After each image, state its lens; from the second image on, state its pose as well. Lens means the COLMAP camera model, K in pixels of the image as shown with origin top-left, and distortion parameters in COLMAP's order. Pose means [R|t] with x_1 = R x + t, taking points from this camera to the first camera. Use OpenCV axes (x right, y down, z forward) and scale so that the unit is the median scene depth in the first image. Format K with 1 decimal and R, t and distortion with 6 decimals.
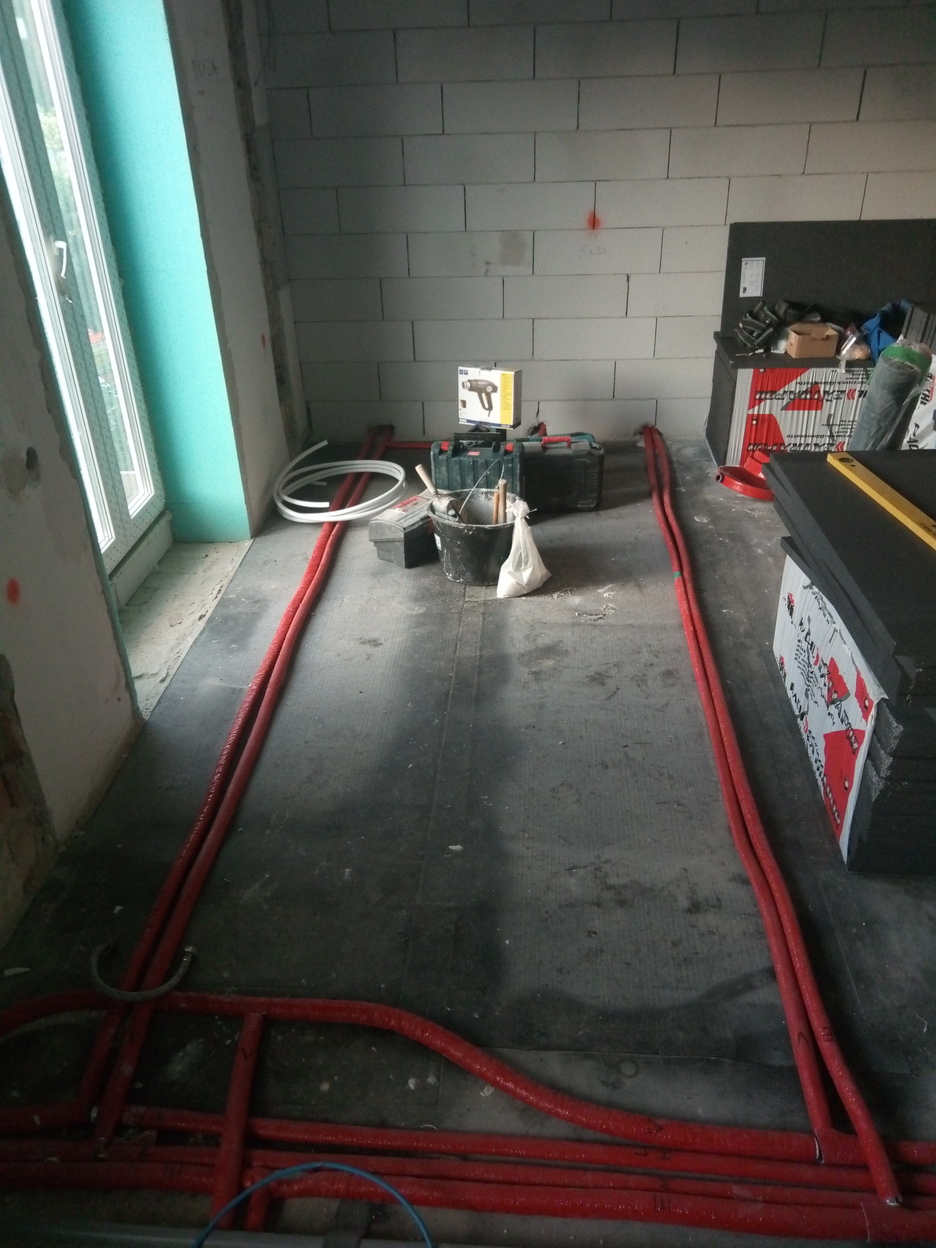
lens RADIAL K [[936.0, 0, 460.6], [0, 936.0, 619.4], [0, 0, 1]] dist [0.010295, -0.000860]
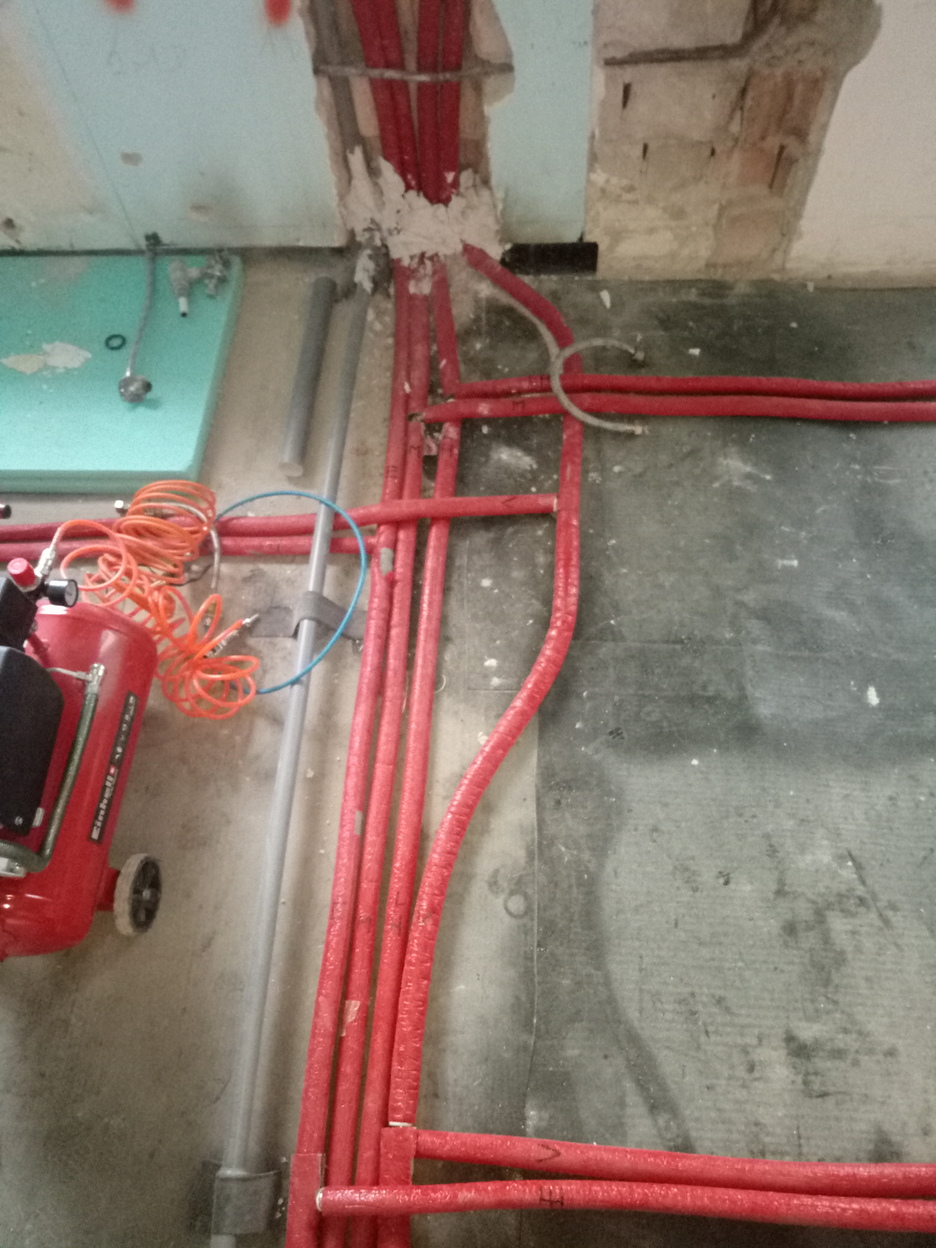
lens RADIAL K [[936.0, 0, 459.5], [0, 936.0, 617.4], [0, 0, 1]] dist [0.010295, -0.000860]
pose [[0.018881, 0.893022, -0.449617, 0.298802], [-0.454443, 0.408226, 0.791728, -0.223719], [0.890576, 0.189377, 0.413535, 0.537316]]
